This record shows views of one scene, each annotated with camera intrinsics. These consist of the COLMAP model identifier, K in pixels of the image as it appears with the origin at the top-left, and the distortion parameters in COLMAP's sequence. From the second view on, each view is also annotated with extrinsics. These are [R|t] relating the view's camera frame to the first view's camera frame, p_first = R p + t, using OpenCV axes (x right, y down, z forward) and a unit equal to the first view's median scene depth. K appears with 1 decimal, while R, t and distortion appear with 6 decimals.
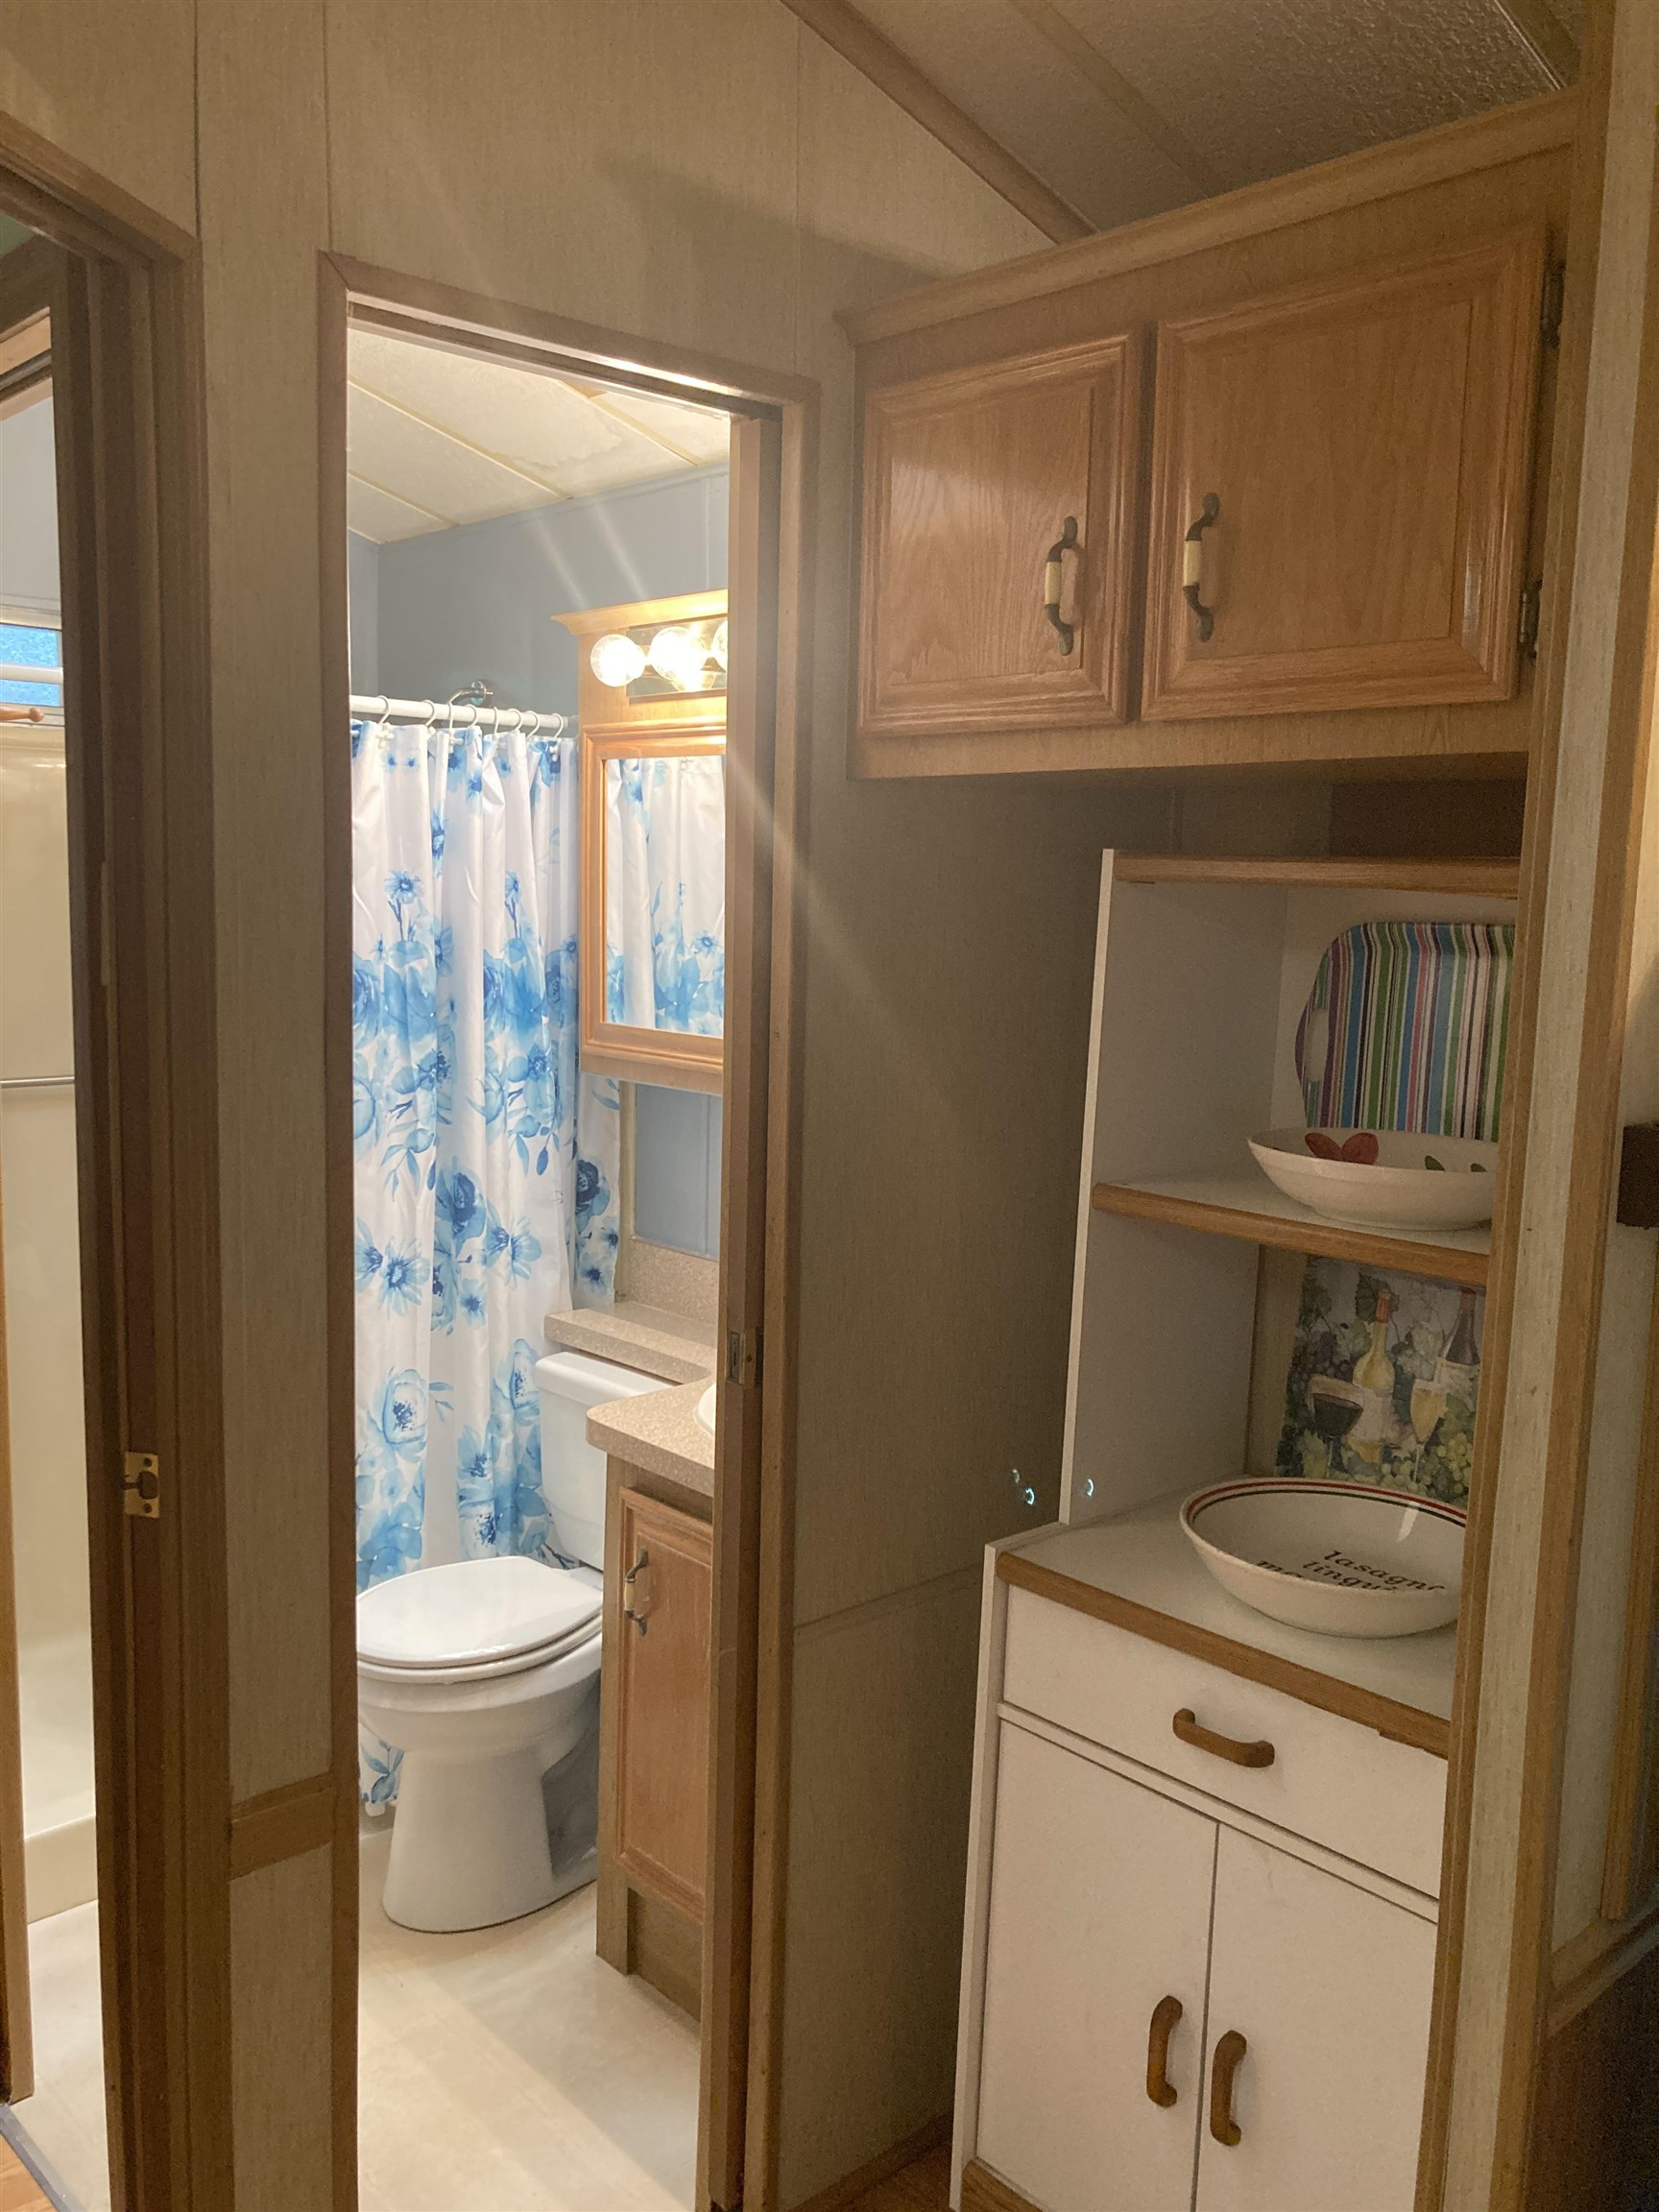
lens RADIAL K [[1825.3, 0, 860.8], [0, 1825.3, 1081.3], [0, 0, 1]] dist [0.073213, -0.094167]
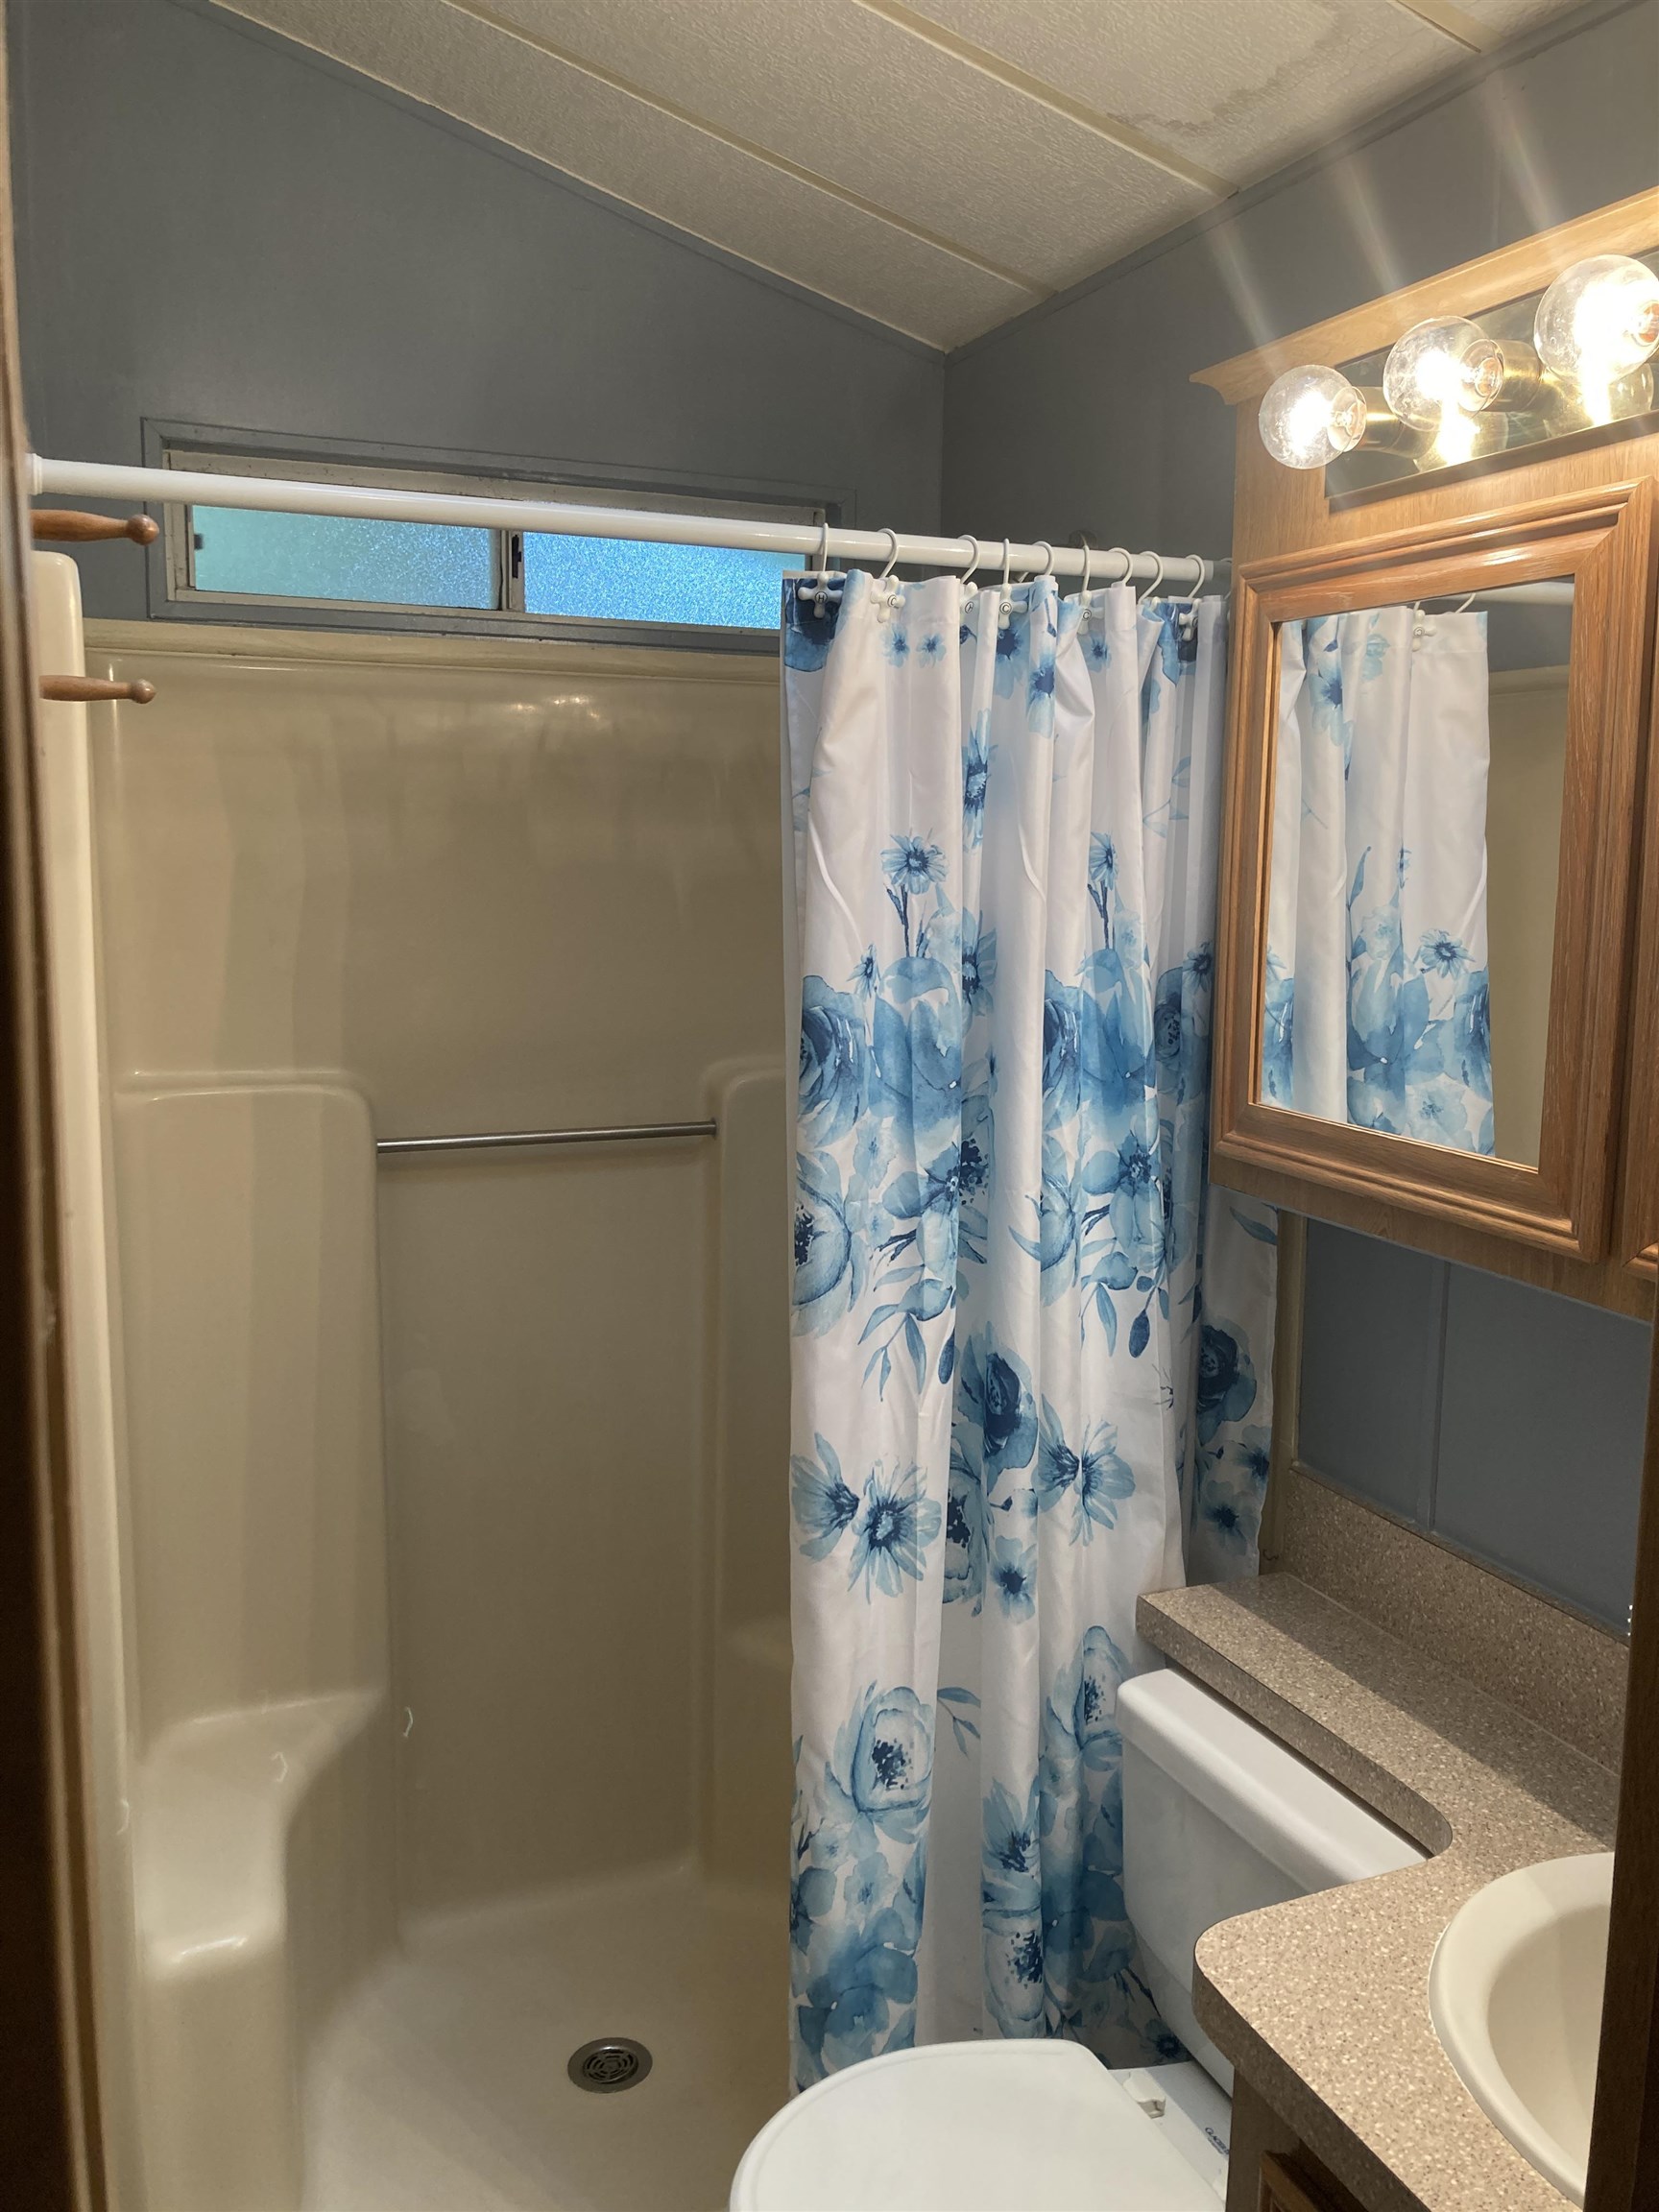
lens RADIAL K [[1825.3, 0, 870.4], [0, 1825.3, 1048.7], [0, 0, 1]] dist [0.073213, -0.094167]
pose [[0.939451, 0.036778, -0.340704, -0.061792], [-0.032259, 0.999300, 0.018920, -0.056200], [0.341161, -0.006784, 0.939980, 0.439379]]
